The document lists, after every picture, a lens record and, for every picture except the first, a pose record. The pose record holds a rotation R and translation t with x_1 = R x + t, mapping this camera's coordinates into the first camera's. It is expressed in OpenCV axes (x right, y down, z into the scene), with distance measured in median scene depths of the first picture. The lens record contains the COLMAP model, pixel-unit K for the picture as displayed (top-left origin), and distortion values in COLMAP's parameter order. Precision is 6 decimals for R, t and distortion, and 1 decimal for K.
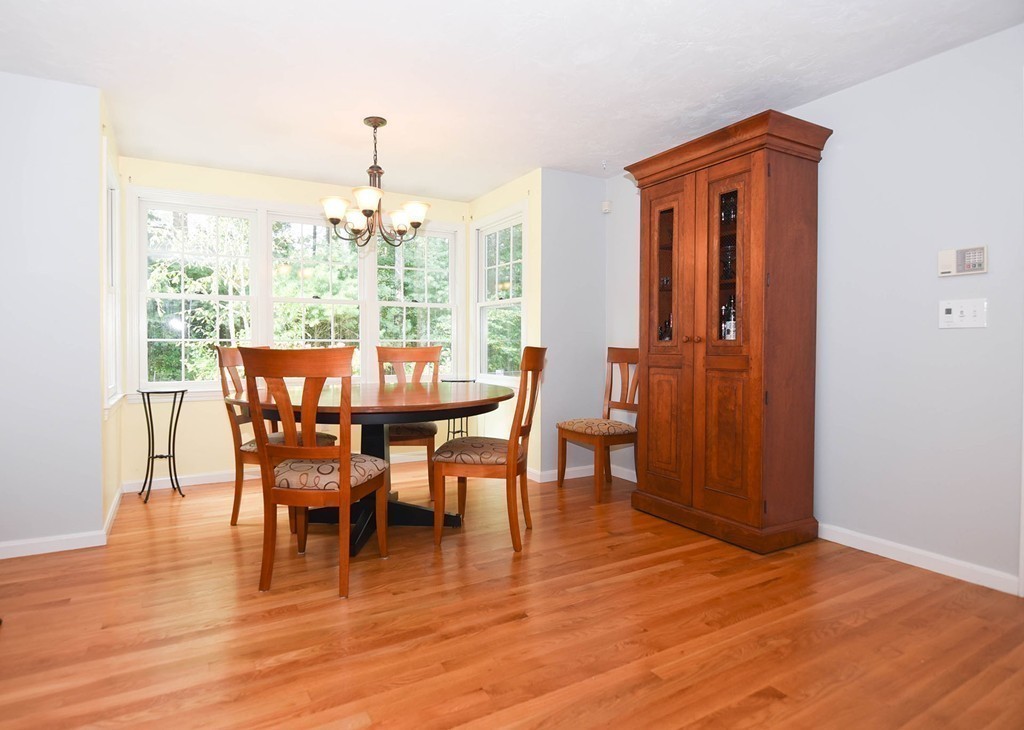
lens RADIAL K [[561.8, 0, 502.3], [0, 561.8, 344.0], [0, 0, 1]] dist [-0.004721, -0.000791]
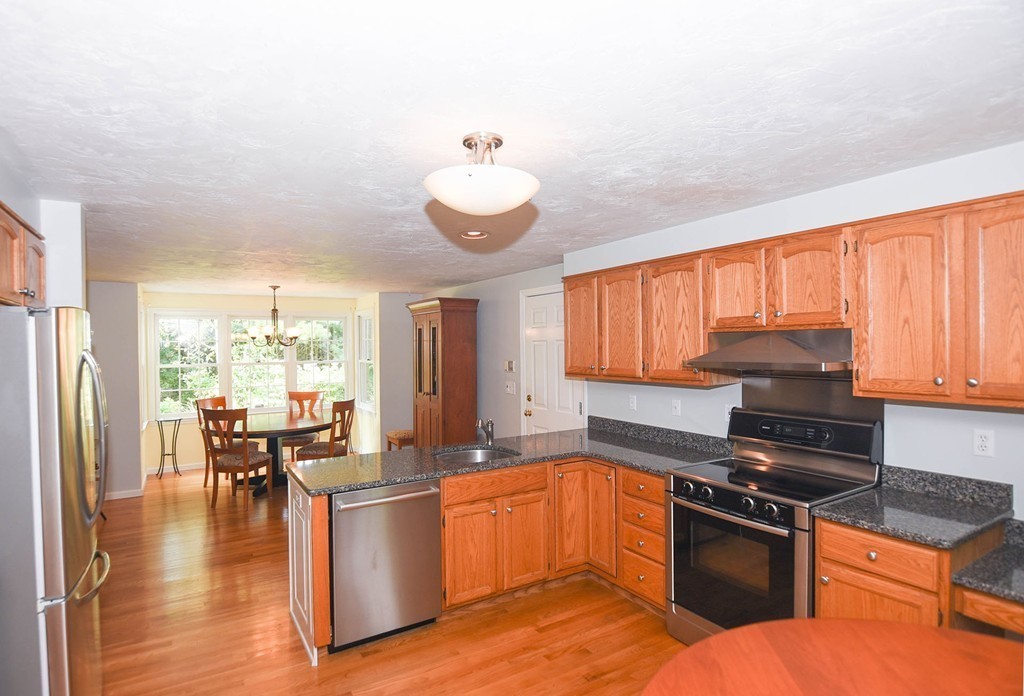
lens RADIAL K [[540.4, 0, 511.5], [0, 540.4, 348.2], [0, 0, 1]] dist [-0.000126, 0.000196]
pose [[0.999615, -0.010940, 0.025498, 0.544803], [0.010870, 0.999937, 0.002878, -0.161749], [-0.025528, -0.002599, 0.999671, -0.915907]]
